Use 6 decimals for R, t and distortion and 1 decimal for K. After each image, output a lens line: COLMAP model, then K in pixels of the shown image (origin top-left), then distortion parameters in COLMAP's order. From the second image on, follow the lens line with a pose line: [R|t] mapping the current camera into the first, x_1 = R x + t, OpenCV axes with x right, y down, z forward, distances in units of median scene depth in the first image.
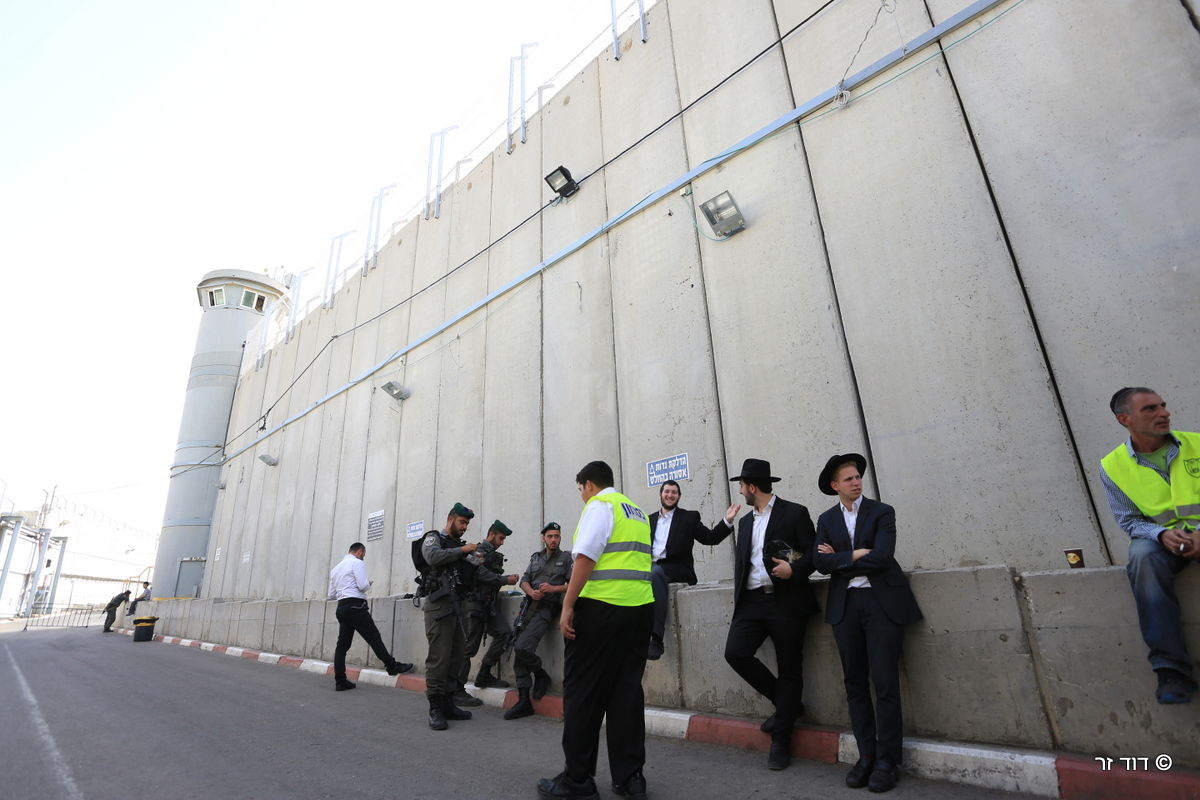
lens RADIAL K [[601.5, 0, 603.3], [0, 601.5, 401.5], [0, 0, 1]] dist [-0.072203, 0.034135]
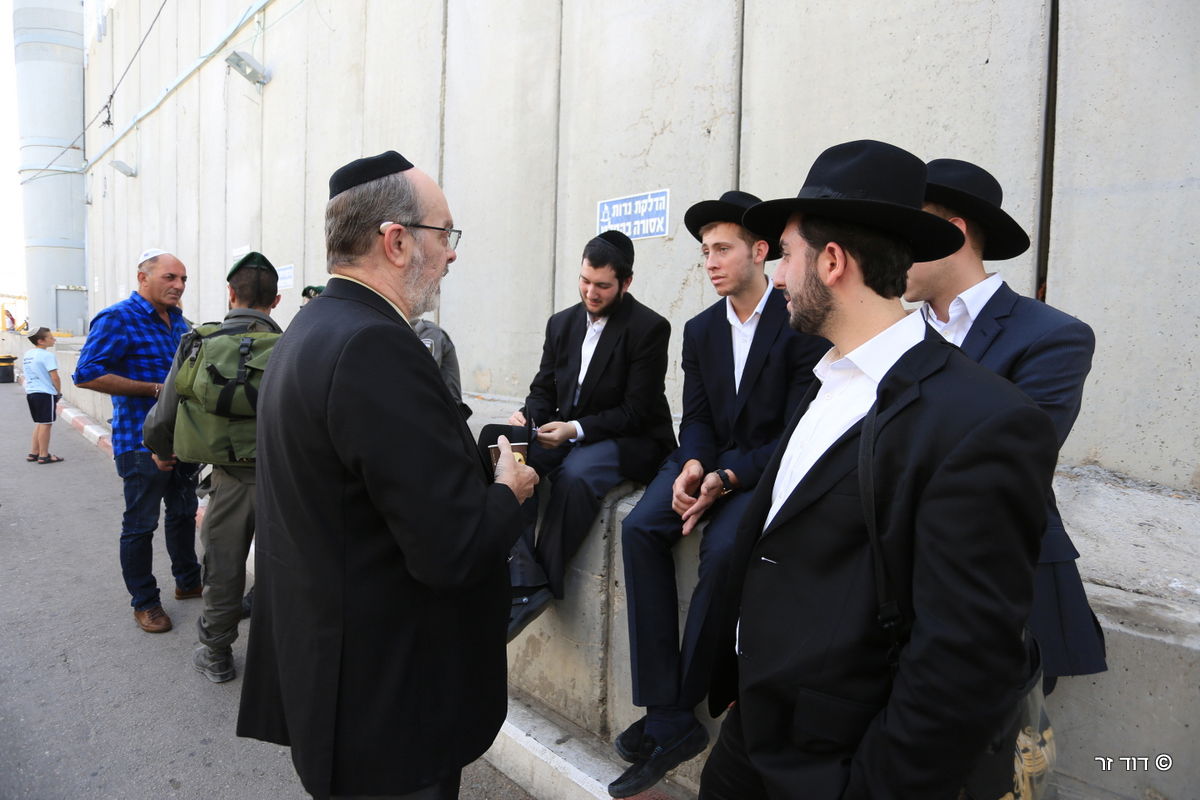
lens RADIAL K [[601.5, 0, 603.3], [0, 601.5, 401.5], [0, 0, 1]] dist [-0.072203, 0.034135]
pose [[0.994881, 0.067401, 0.075293, 0.037827], [-0.091878, 0.913534, 0.396251, 0.039743], [-0.042075, -0.401140, 0.915050, 0.315837]]
